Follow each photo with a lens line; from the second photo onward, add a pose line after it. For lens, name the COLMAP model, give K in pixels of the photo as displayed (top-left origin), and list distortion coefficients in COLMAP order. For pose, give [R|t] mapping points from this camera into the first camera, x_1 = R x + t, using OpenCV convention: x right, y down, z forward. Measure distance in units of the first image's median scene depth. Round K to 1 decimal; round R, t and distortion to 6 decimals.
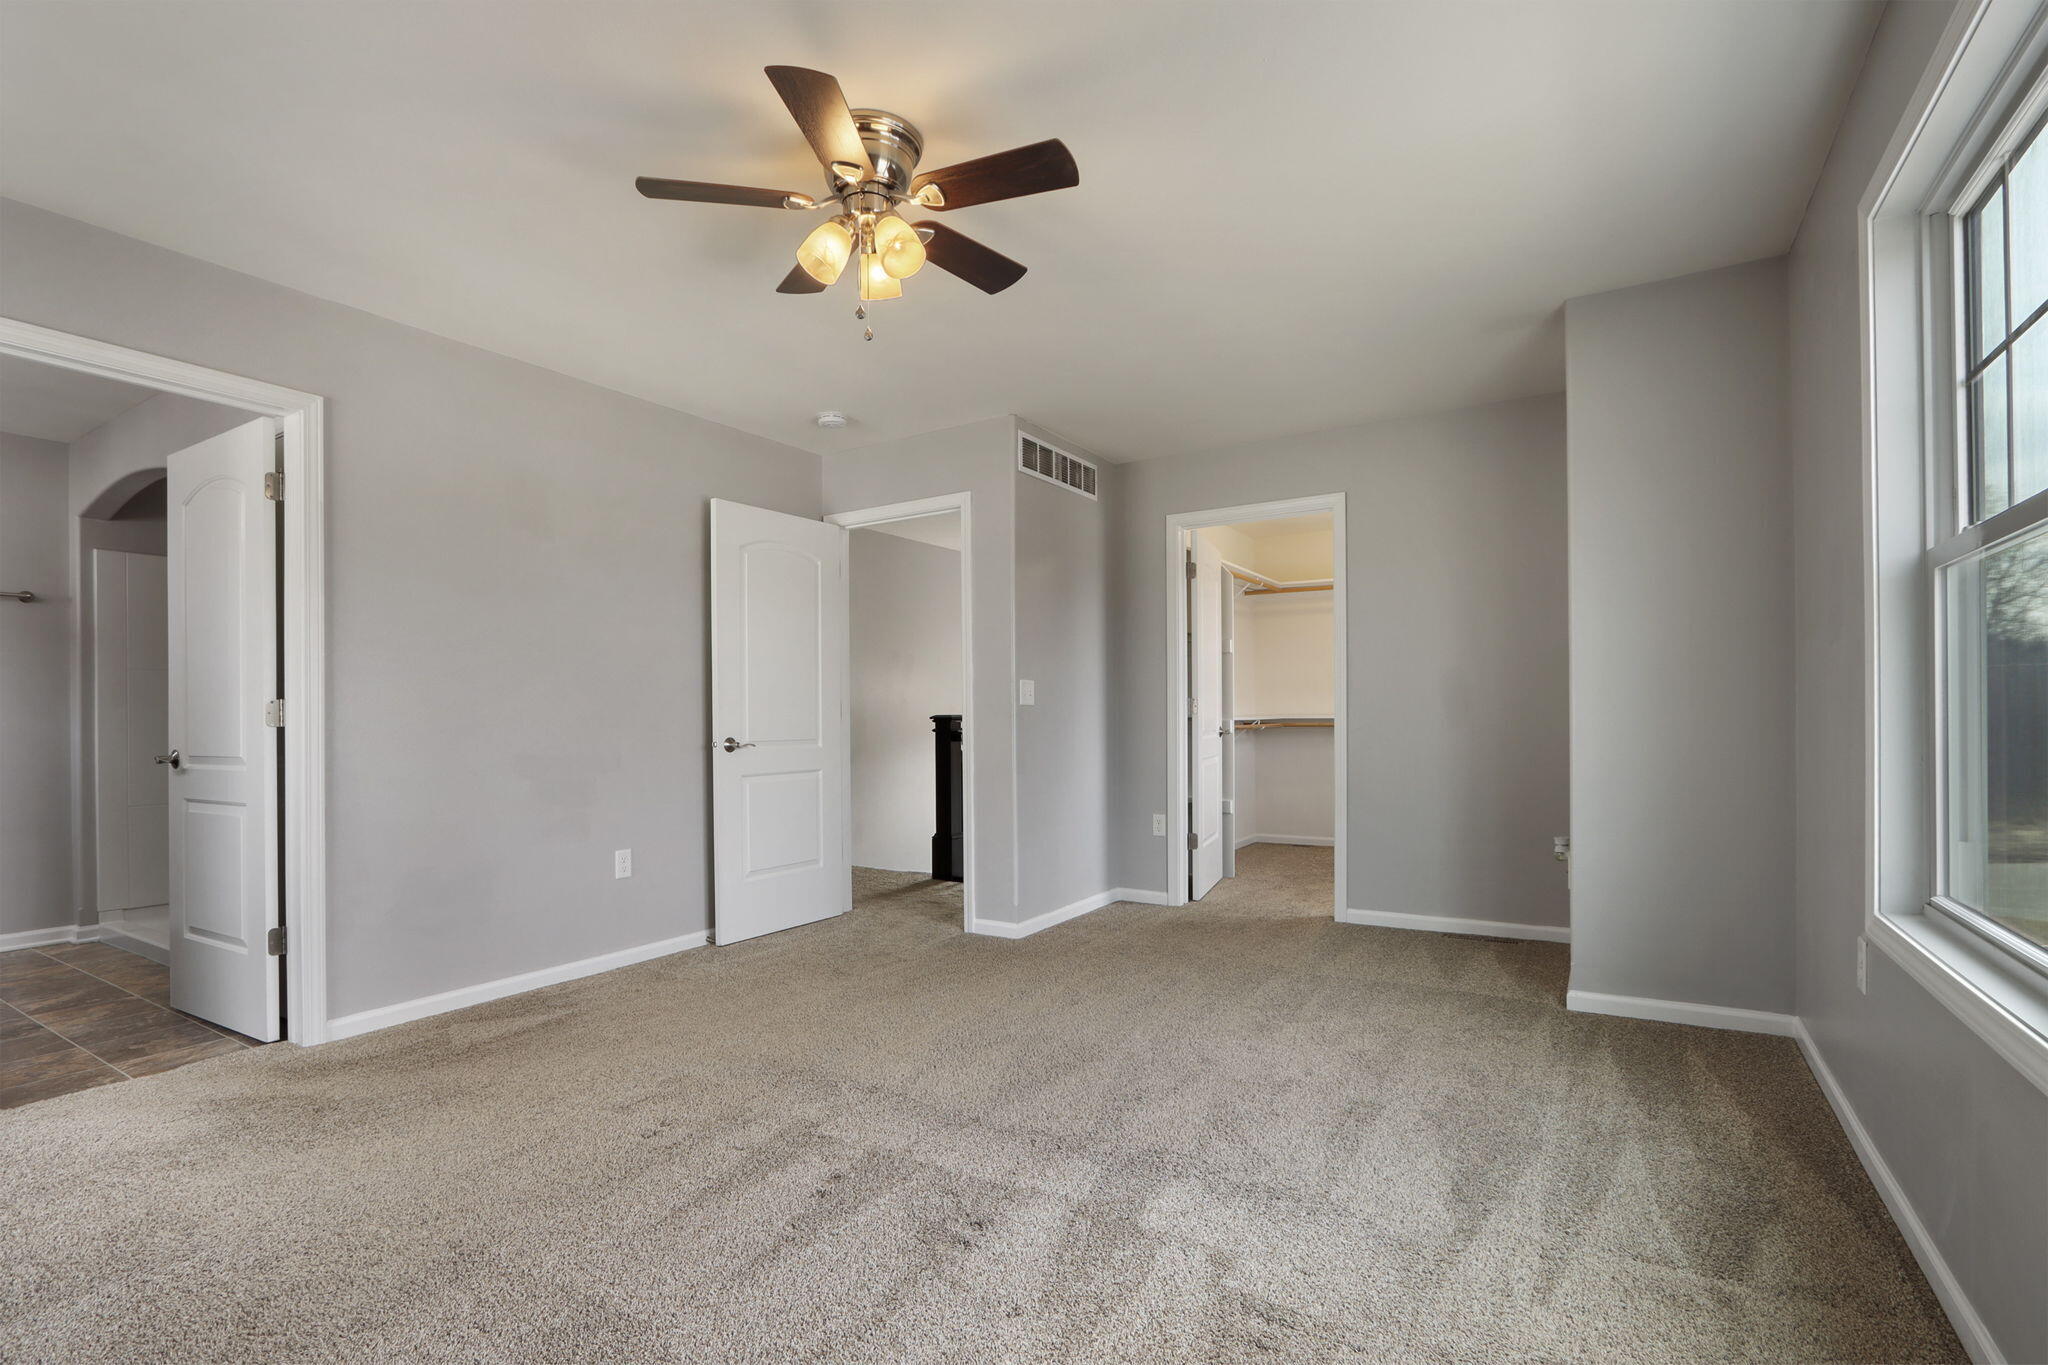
lens RADIAL K [[943.8, 0, 1033.8], [0, 943.8, 724.5], [0, 0, 1]] dist [-0.017381, 0.004058]
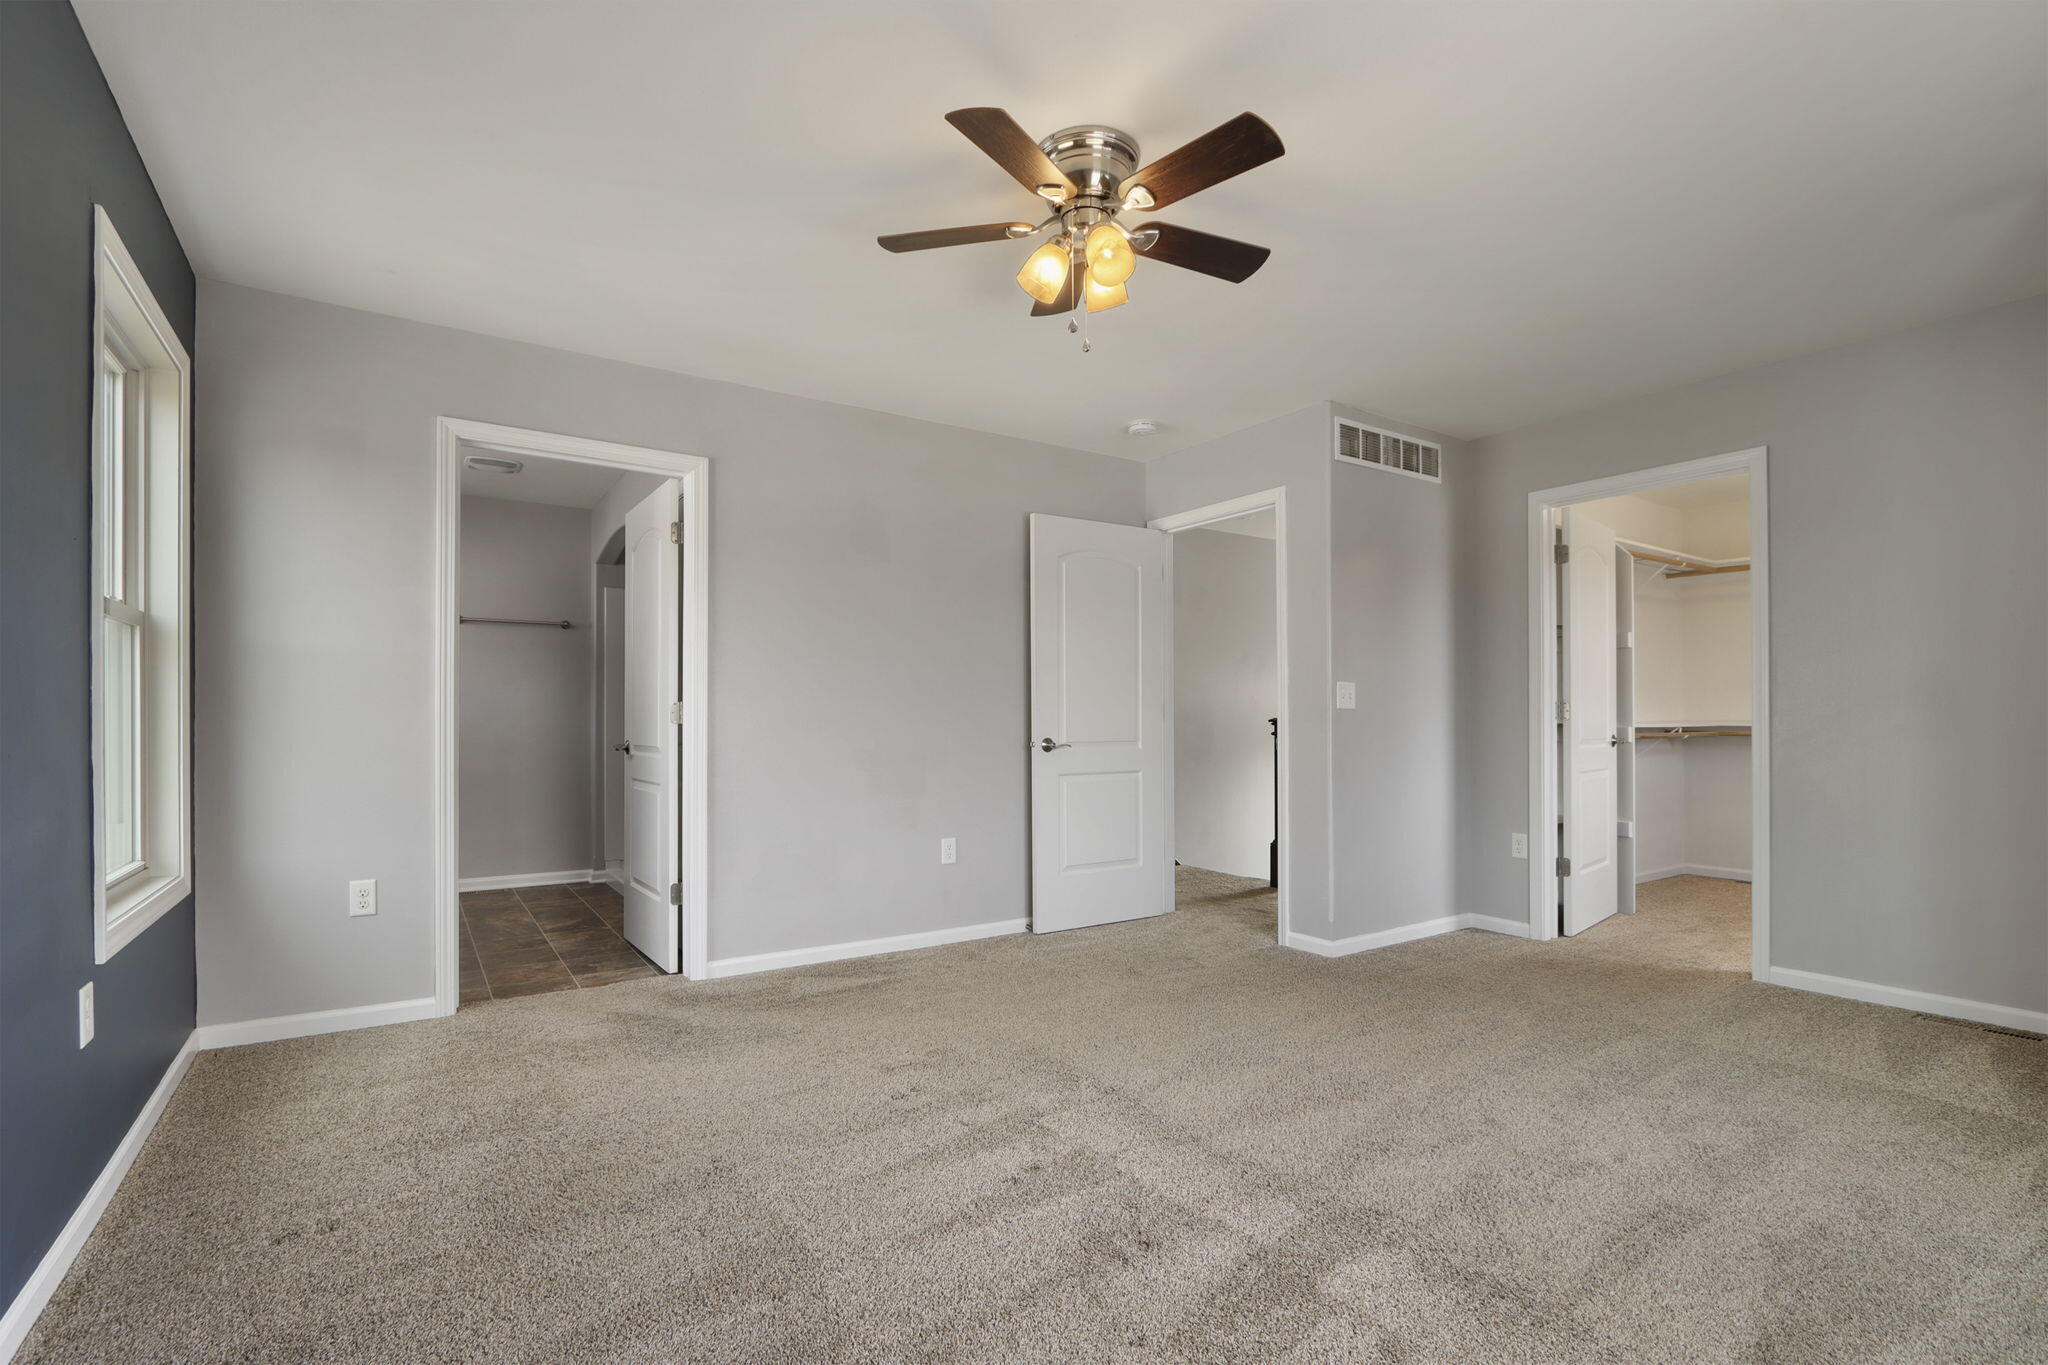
lens RADIAL K [[943.8, 0, 1043.9], [0, 943.8, 715.2], [0, 0, 1]] dist [-0.017381, 0.004058]
pose [[0.914172, 0.008183, -0.405244, 0.134636], [-0.012700, 0.999884, -0.008457, -0.003298], [0.405128, 0.012878, 0.914169, 0.036119]]
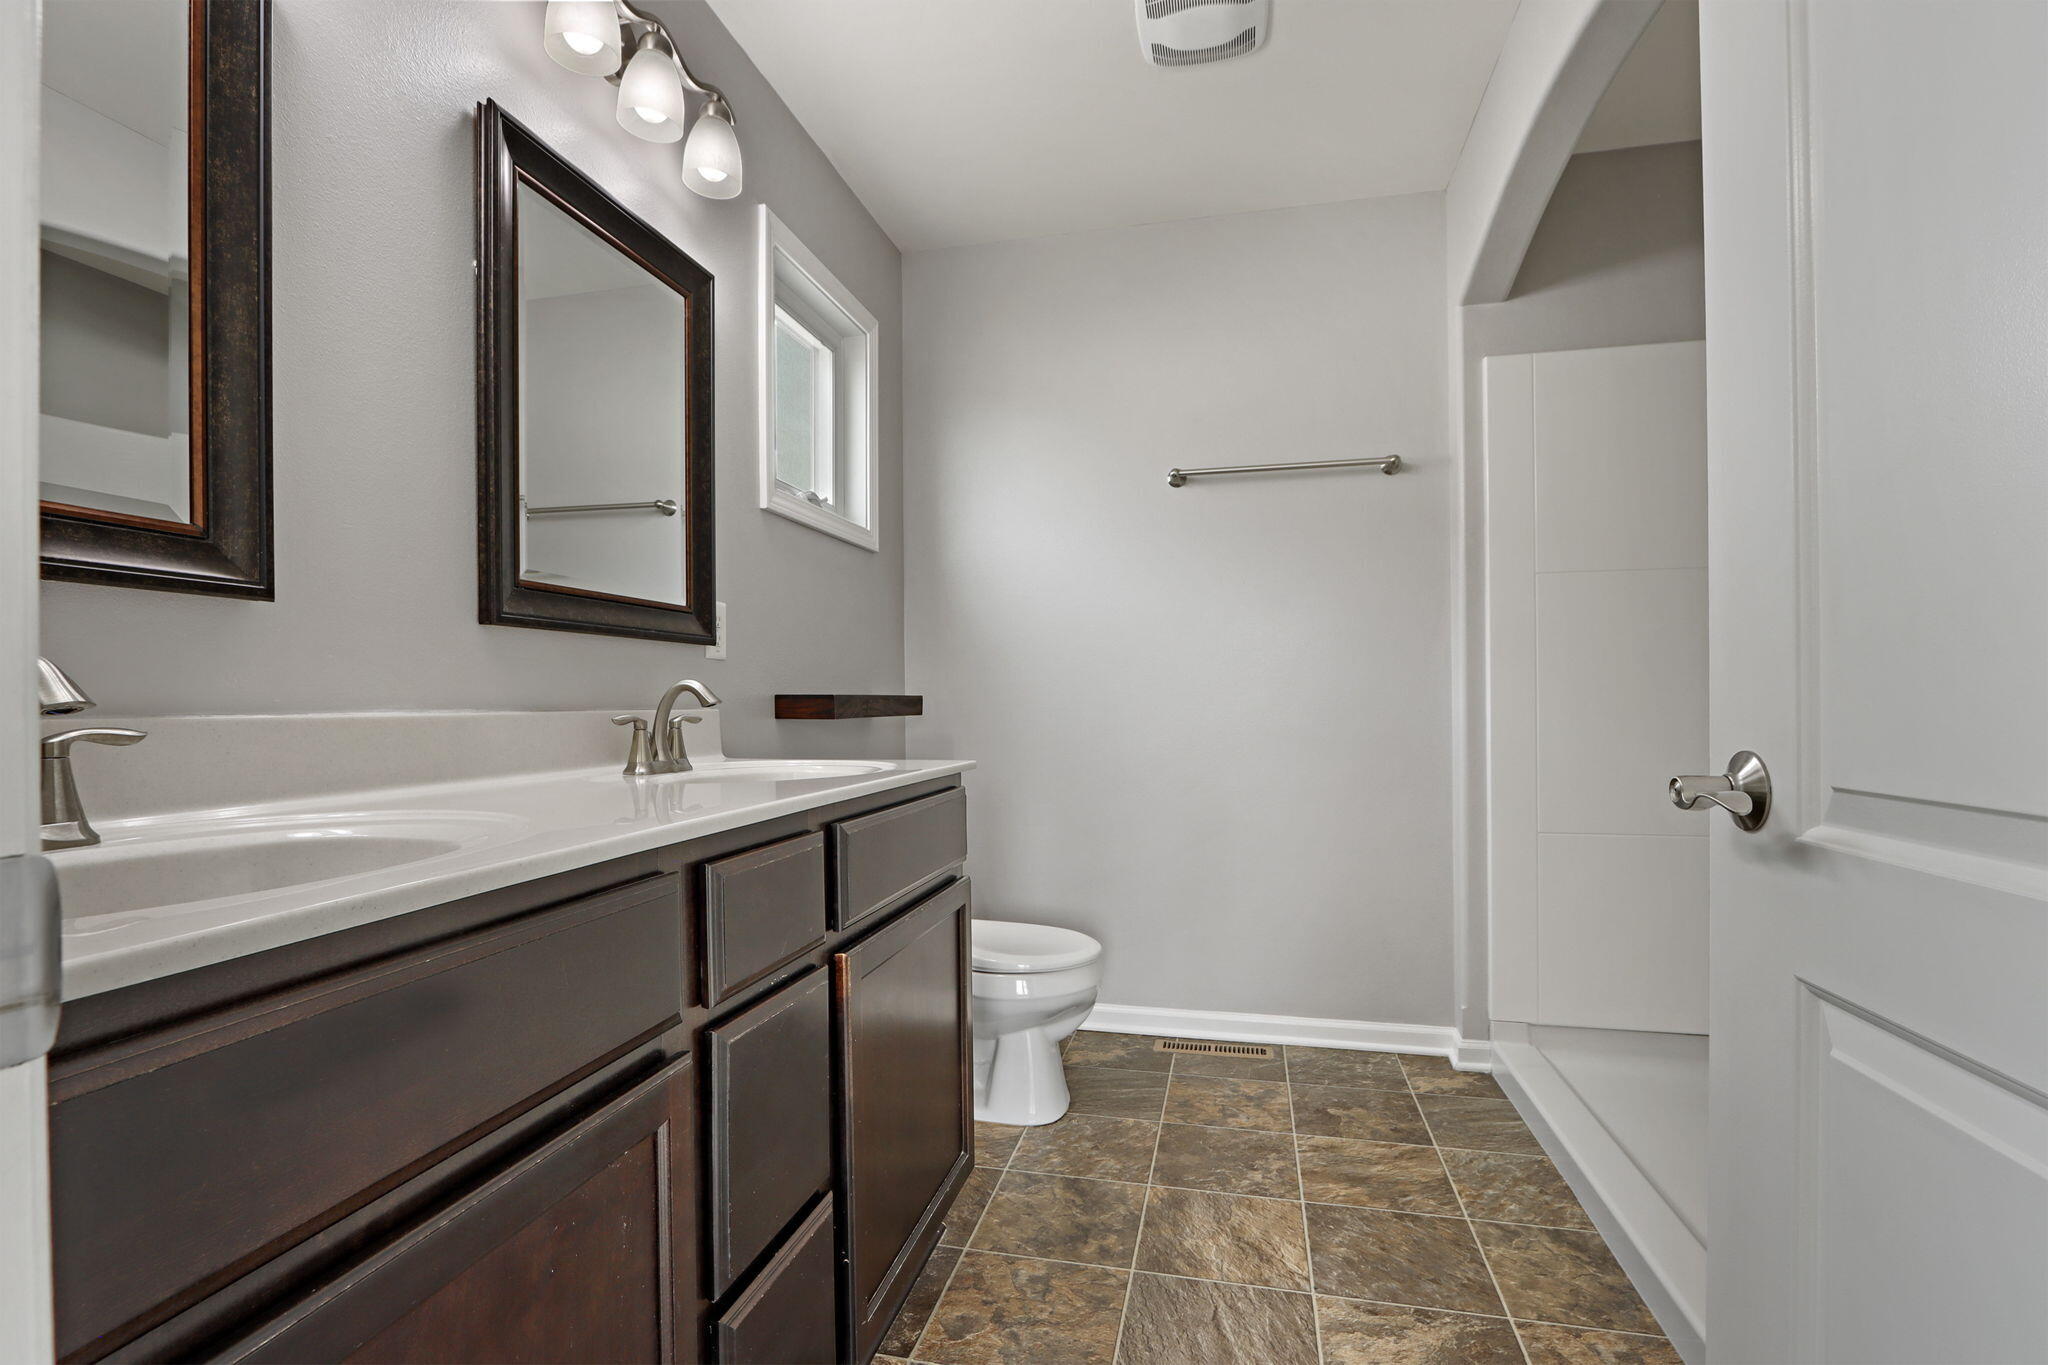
lens RADIAL K [[943.8, 0, 1020.9], [0, 943.8, 696.0], [0, 0, 1]] dist [-0.017381, 0.004058]
pose [[0.322200, -0.000732, -0.946671, -0.719149], [0.000017, 1.000000, -0.000767, 0.010592], [0.946672, 0.000231, 0.322200, 0.706689]]
